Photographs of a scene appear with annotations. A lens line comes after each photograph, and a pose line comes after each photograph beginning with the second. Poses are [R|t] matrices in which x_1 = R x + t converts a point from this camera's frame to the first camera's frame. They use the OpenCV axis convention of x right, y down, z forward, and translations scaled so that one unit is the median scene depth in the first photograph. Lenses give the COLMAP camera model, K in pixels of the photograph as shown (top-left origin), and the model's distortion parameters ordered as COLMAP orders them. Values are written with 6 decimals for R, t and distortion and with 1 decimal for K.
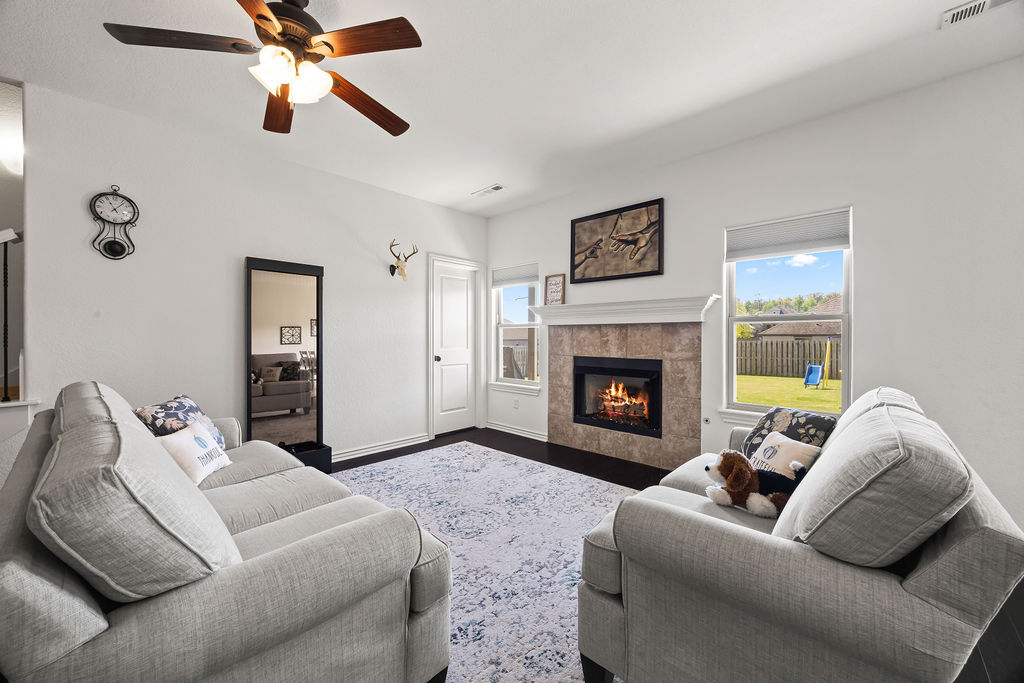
lens RADIAL K [[389.2, 0, 505.1], [0, 389.2, 338.4], [0, 0, 1]] dist [0.000247, 0.000351]
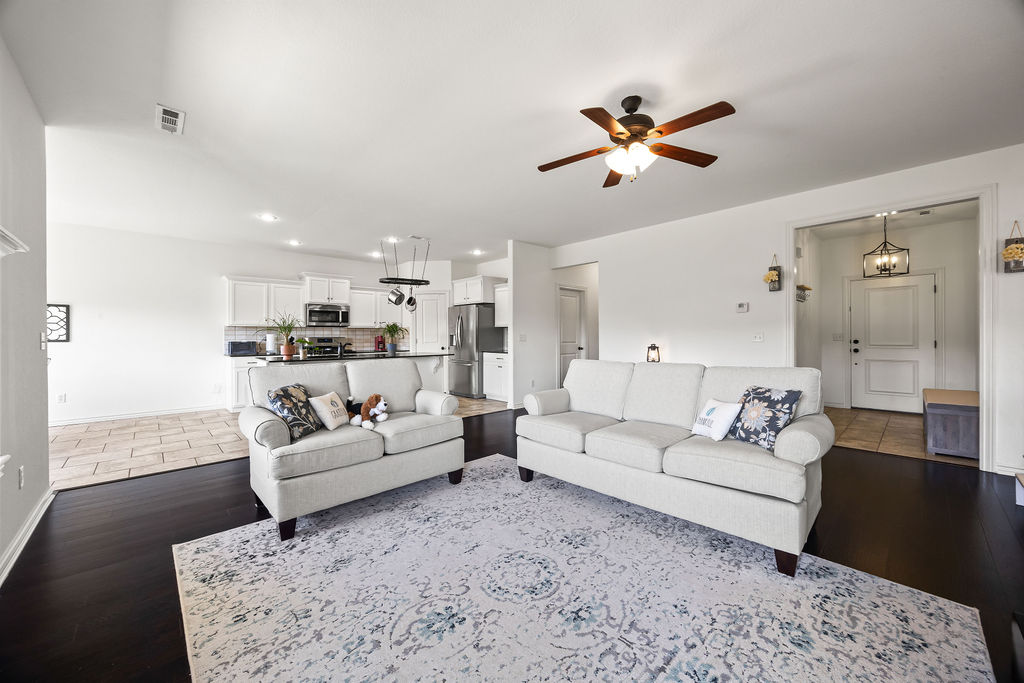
lens RADIAL K [[385.0, 0, 507.6], [0, 385.0, 339.6], [0, 0, 1]] dist [-0.002227, 0.000000]
pose [[-0.998805, 0.003719, 0.048741, -0.070142], [0.004466, 0.999874, 0.015219, -0.003726], [-0.048679, 0.015419, -0.998695, 1.204144]]
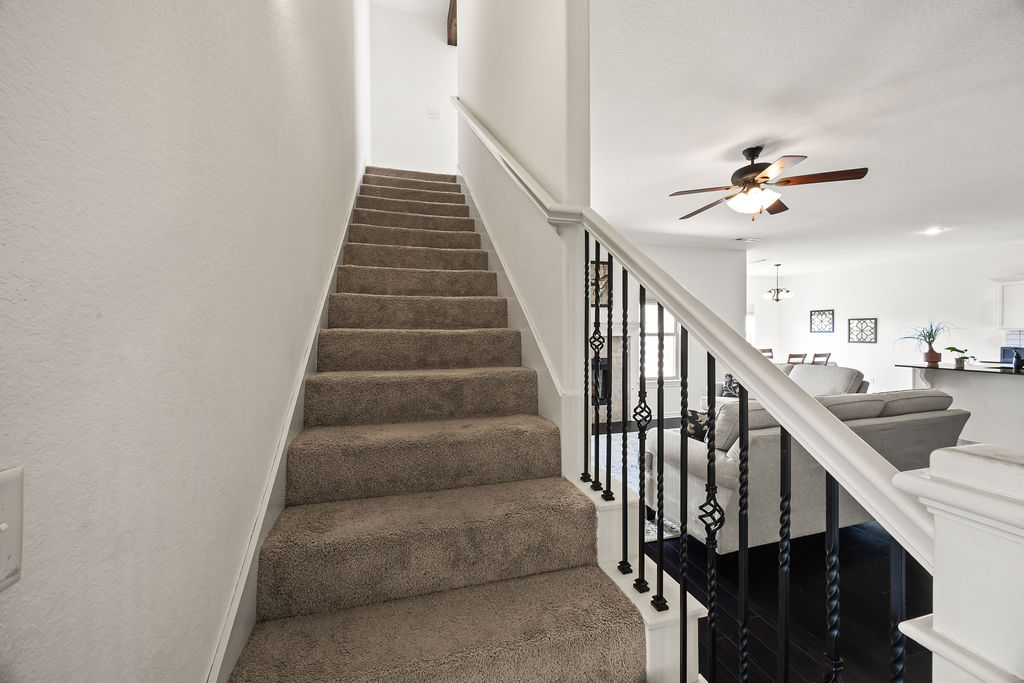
lens RADIAL K [[385.0, 0, 507.6], [0, 385.0, 339.6], [0, 0, 1]] dist [-0.002227, 0.000000]
pose [[0.509289, -0.014380, 0.860476, -1.217521], [0.010563, 0.999890, 0.010458, -0.044067], [-0.860531, 0.003763, 0.509384, 0.518018]]
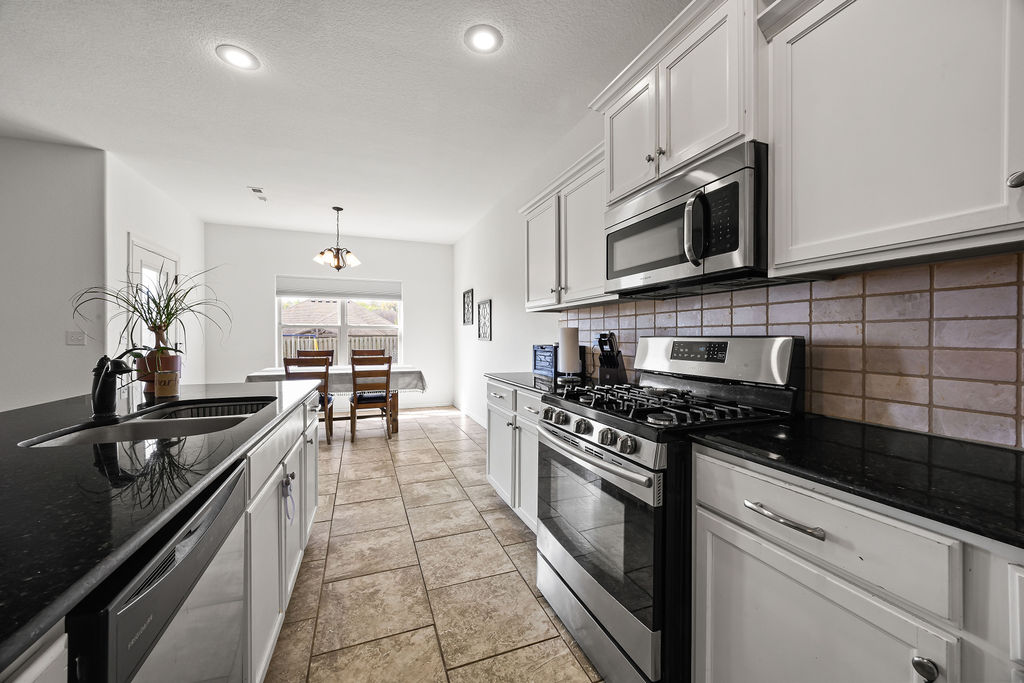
lens RADIAL K [[389.2, 0, 505.1], [0, 389.2, 338.4], [0, 0, 1]] dist [0.000247, 0.000351]
pose [[0.421739, -0.001242, 0.906716, 0.470742], [0.003810, 0.999993, -0.000402, 0.012596], [-0.906709, 0.003624, 0.421741, -0.745903]]
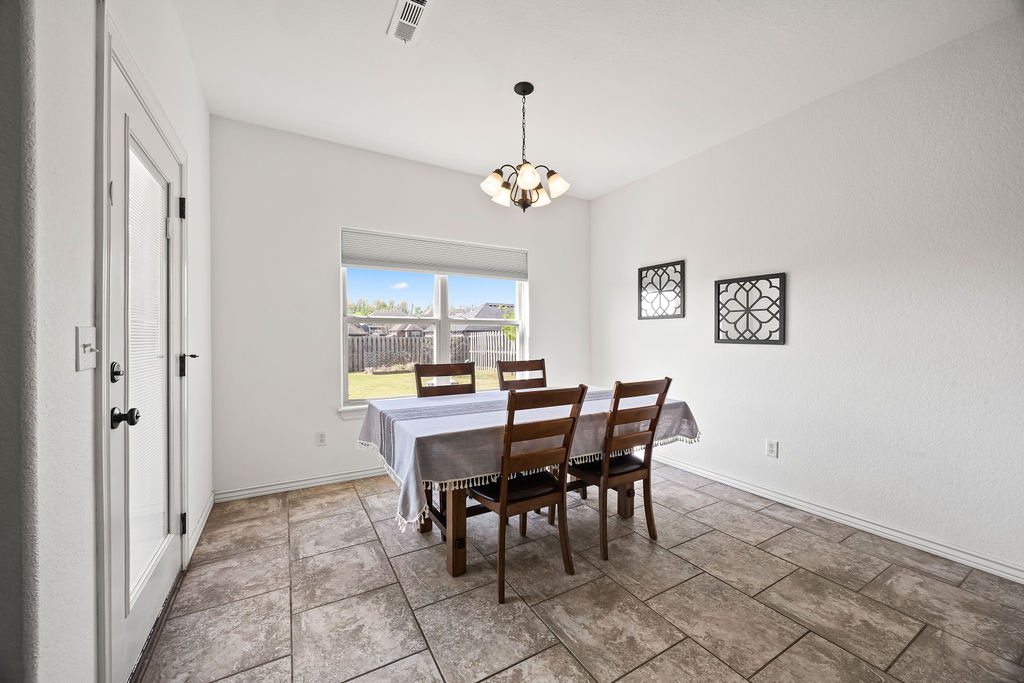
lens RADIAL K [[382.0, 0, 503.0], [0, 382.0, 340.8], [0, 0, 1]] dist [-0.022167, 0.000013]
pose [[0.288133, -0.011730, 0.957518, 0.781392], [0.005984, 0.999928, 0.010449, 0.001845], [-0.957572, 0.002719, 0.288183, 0.159781]]
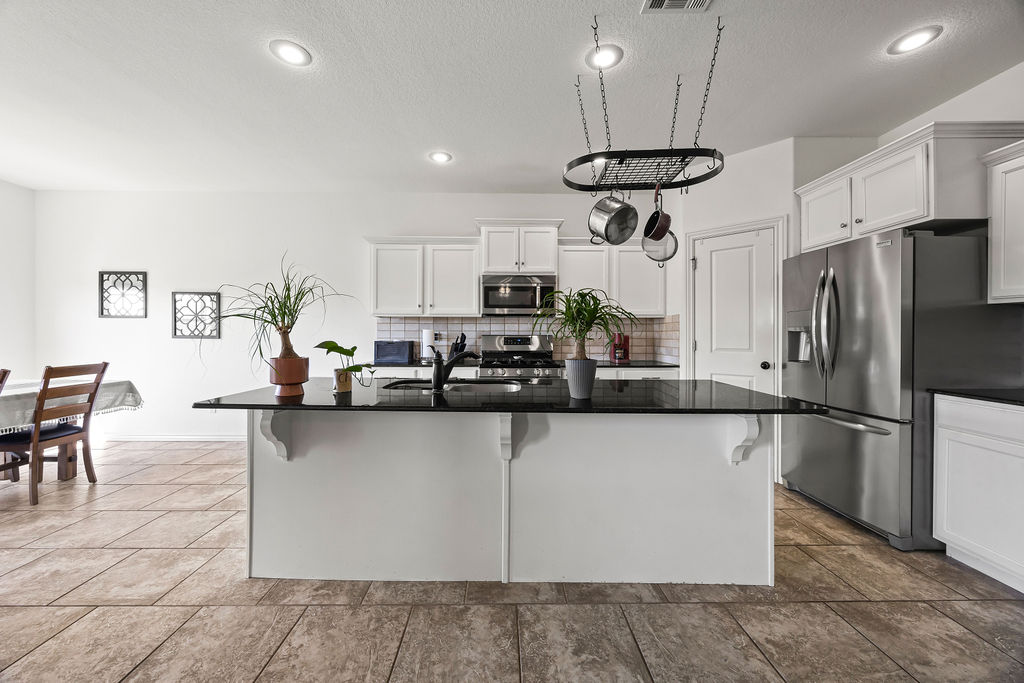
lens RADIAL K [[389.6, 0, 507.7], [0, 389.6, 332.9], [0, 0, 1]] dist [-0.002119, 0.000026]
pose [[-0.706773, -0.001090, 0.707439, 0.196000], [0.000990, 0.999996, 0.002530, 0.000474], [-0.707440, 0.002489, -0.706769, 0.062658]]
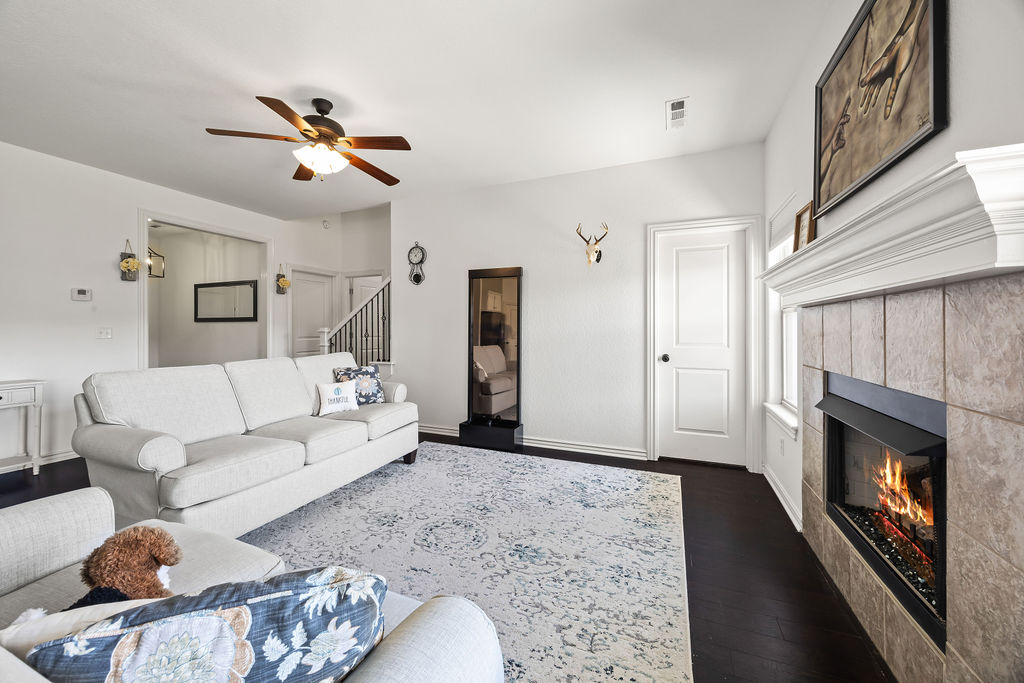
lens RADIAL K [[389.6, 0, 507.7], [0, 389.6, 332.9], [0, 0, 1]] dist [-0.002119, 0.000026]
pose [[0.364448, 0.006881, -0.931198, 0.543574], [-0.006338, 0.999968, 0.004909, -0.000850], [0.931202, 0.004113, 0.364480, 0.543541]]
